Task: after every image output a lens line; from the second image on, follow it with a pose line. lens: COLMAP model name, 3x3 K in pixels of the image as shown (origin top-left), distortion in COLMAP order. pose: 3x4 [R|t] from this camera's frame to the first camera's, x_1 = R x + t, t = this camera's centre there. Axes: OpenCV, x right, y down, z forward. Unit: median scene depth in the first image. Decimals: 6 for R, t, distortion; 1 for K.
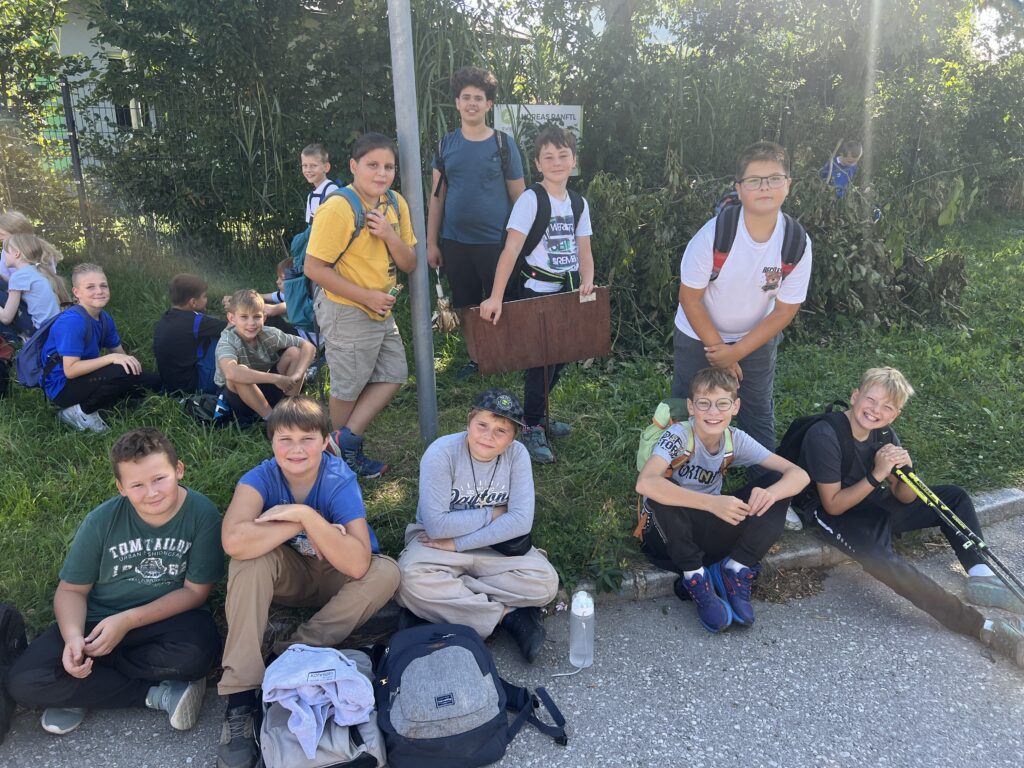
lens RADIAL K [[766.1, 0, 512.0], [0, 766.1, 384.0], [0, 0, 1]] dist [0.039349, 0.001241]
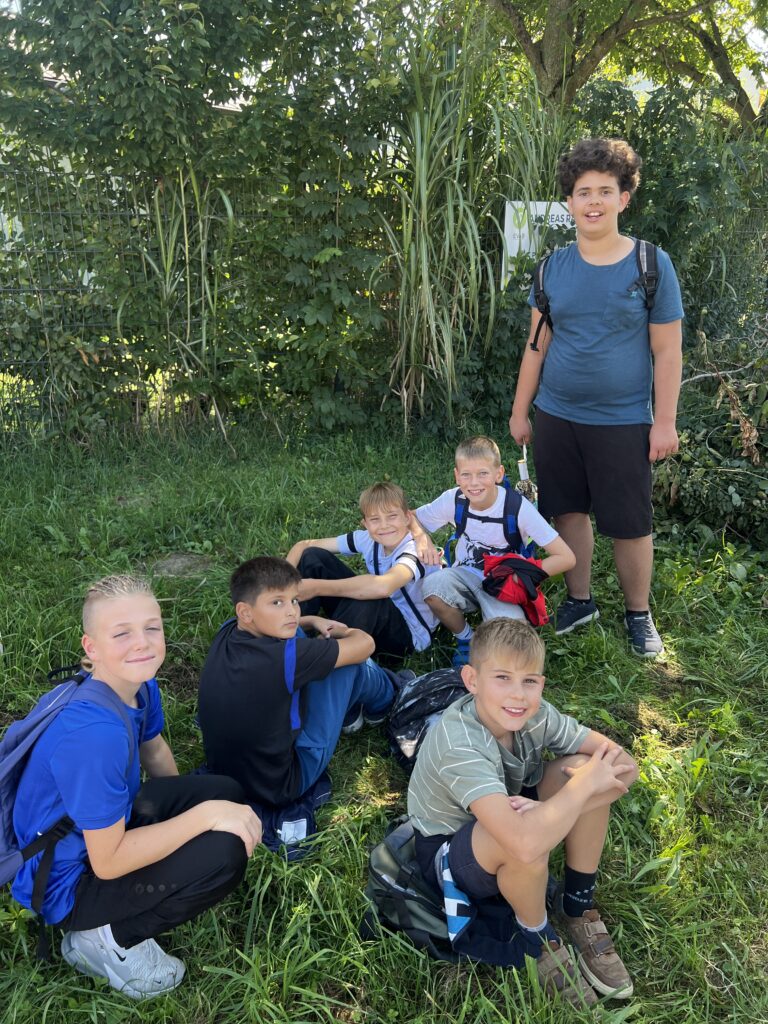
lens RADIAL K [[766.1, 0, 384.0], [0, 766.1, 512.0], [0, 0, 1]] dist [0.039349, 0.001241]
pose [[0.986482, -0.054144, 0.154669, -0.330725], [0.050390, 0.998335, 0.028089, -0.139823], [-0.155933, -0.019916, 0.987567, 0.404136]]
